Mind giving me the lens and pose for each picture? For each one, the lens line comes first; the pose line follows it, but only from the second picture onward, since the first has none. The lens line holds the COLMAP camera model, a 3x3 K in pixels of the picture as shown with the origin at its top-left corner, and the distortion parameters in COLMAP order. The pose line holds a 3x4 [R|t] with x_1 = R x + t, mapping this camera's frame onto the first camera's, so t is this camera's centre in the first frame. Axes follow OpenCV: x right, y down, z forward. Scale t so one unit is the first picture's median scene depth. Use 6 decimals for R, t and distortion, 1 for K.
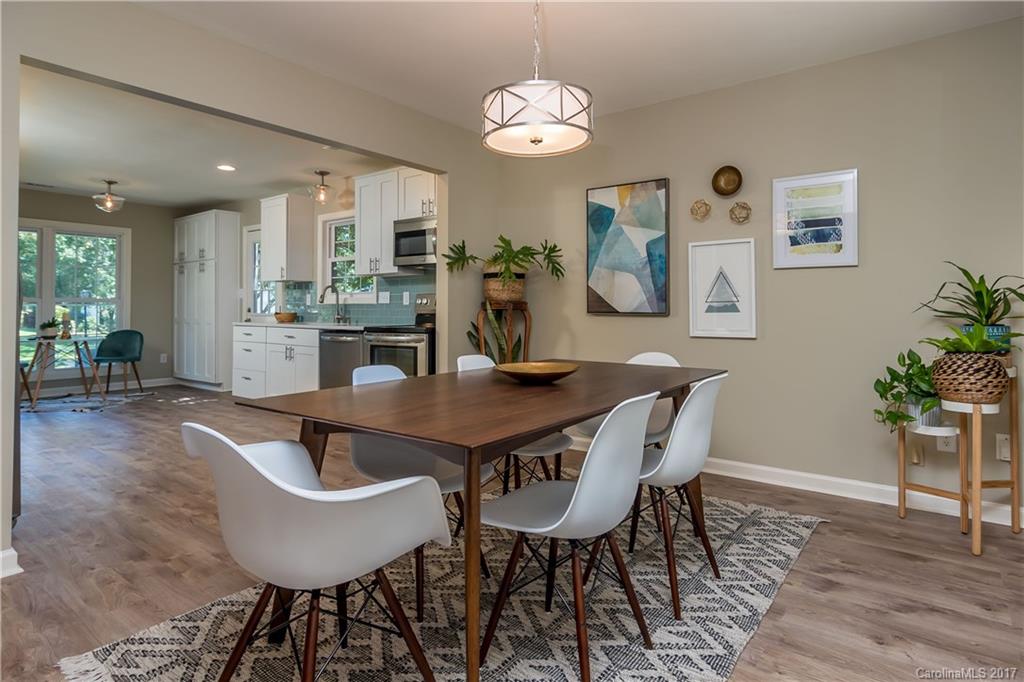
lens RADIAL K [[554.9, 0, 507.2], [0, 554.9, 308.4], [0, 0, 1]] dist [-0.000128, -0.002829]
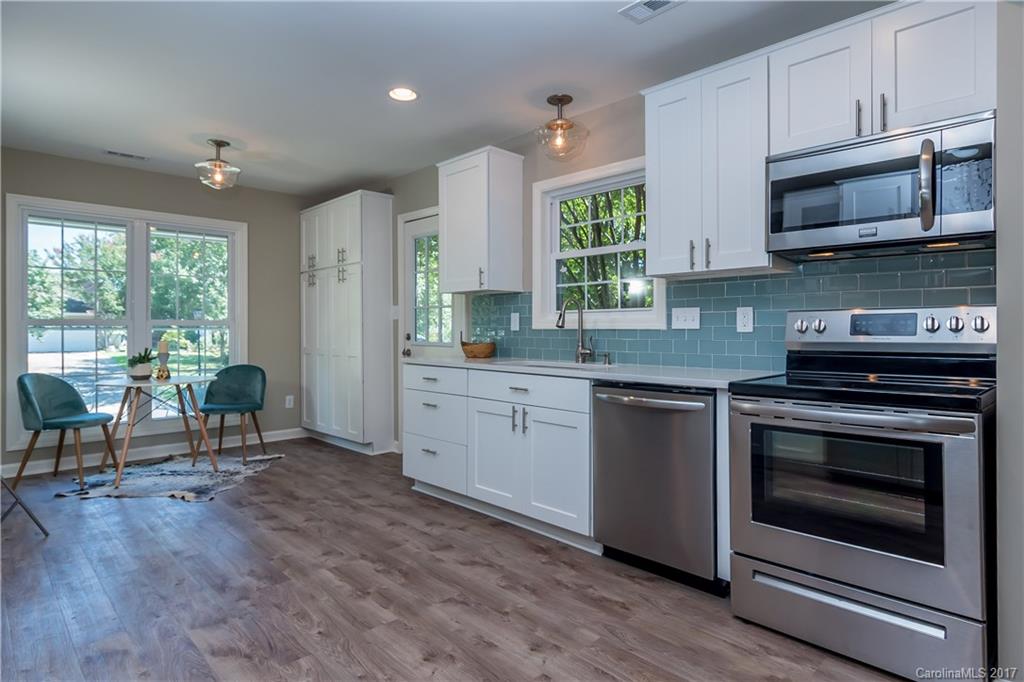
lens RADIAL K [[554.9, 0, 508.5], [0, 554.9, 342.3], [0, 0, 1]] dist [-0.000128, -0.002829]
pose [[0.989683, 0.003921, -0.143222, -0.312276], [-0.000358, 0.999690, 0.024890, -0.009385], [0.143275, -0.024582, 0.989378, 0.434905]]
